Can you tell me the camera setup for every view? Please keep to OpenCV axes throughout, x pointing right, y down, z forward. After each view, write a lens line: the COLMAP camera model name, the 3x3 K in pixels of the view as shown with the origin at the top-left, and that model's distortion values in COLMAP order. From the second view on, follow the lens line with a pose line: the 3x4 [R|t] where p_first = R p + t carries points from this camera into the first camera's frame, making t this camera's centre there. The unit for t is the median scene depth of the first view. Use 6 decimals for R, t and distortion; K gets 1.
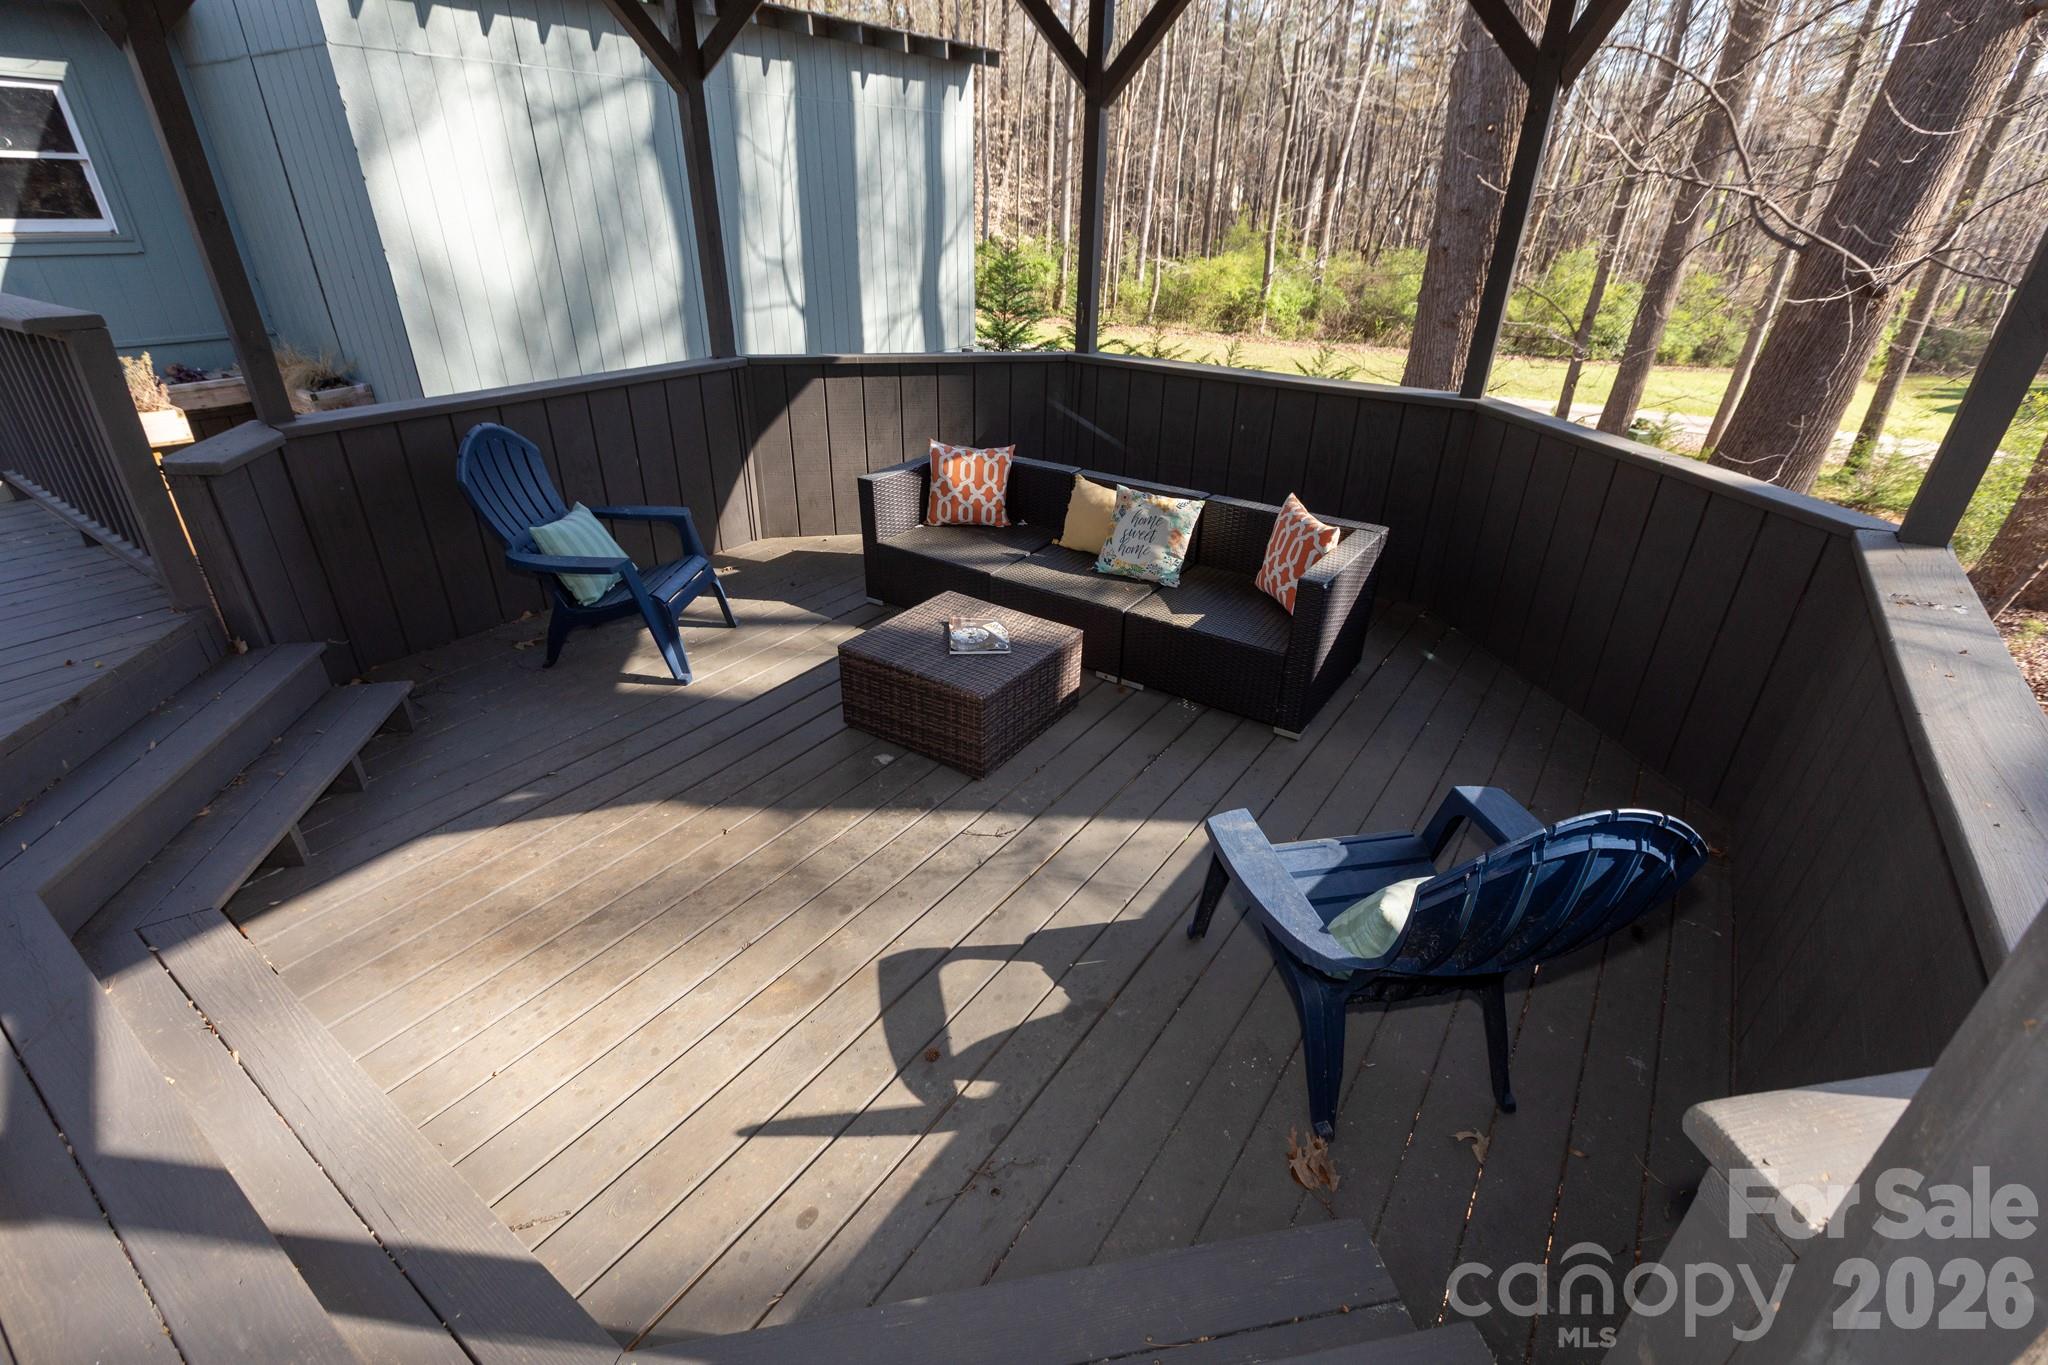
lens RADIAL K [[922.3, 0, 1023.5], [0, 922.3, 665.0], [0, 0, 1]] dist [0.001179, 0.000620]
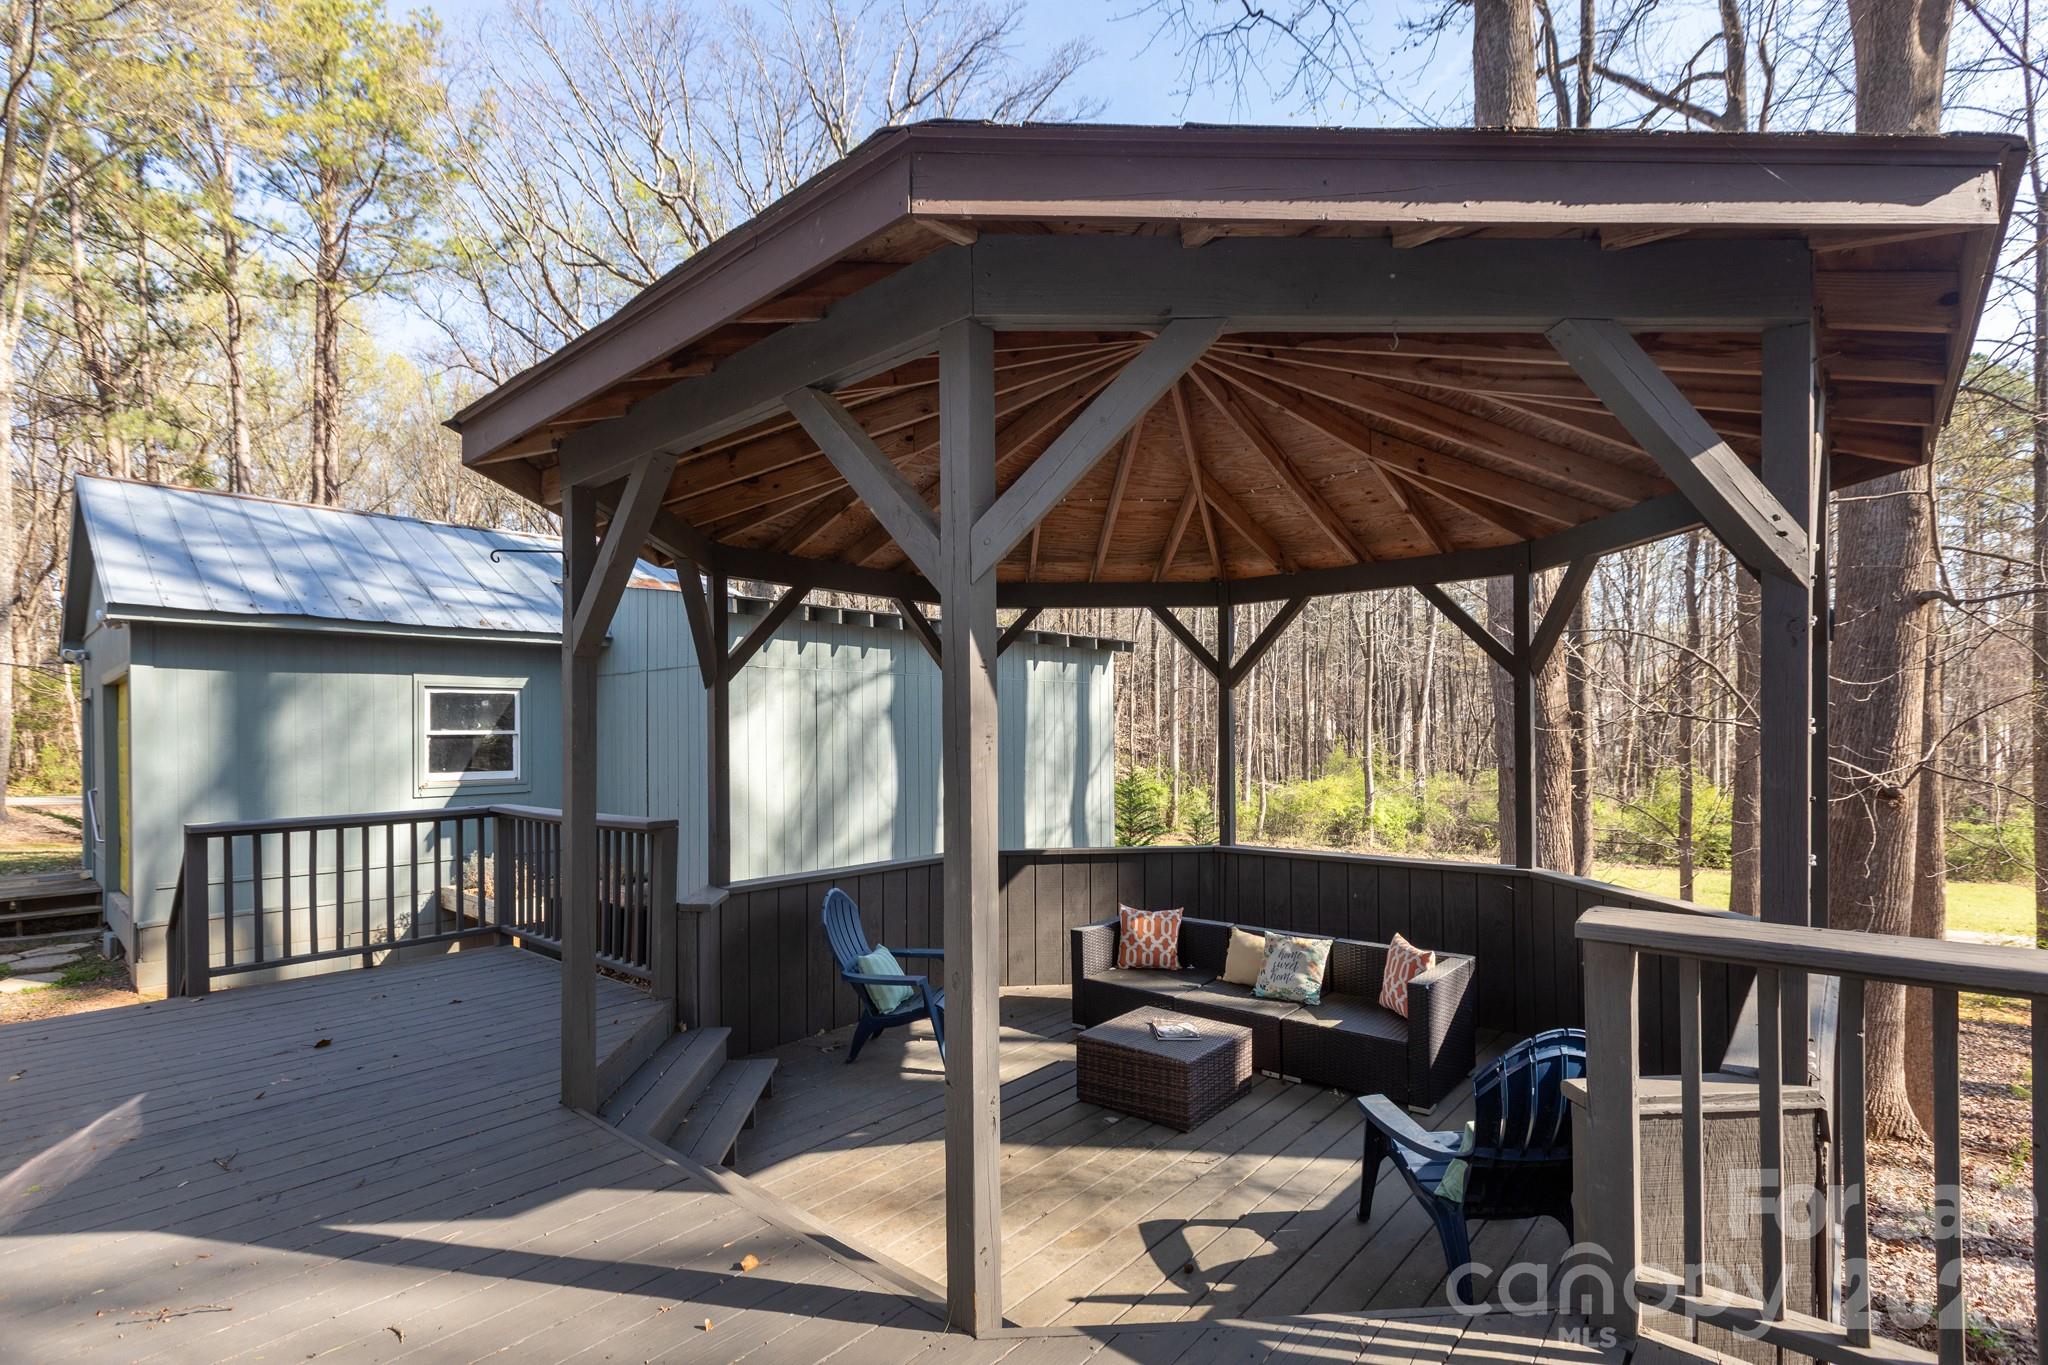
lens RADIAL K [[922.3, 0, 1022.9], [0, 922.3, 727.2], [0, 0, 1]] dist [0.001179, 0.000620]
pose [[0.992634, -0.026531, -0.118212, -0.075581], [-0.030852, 0.888204, -0.458412, 0.154336], [0.117158, 0.458682, 0.880843, -0.342750]]
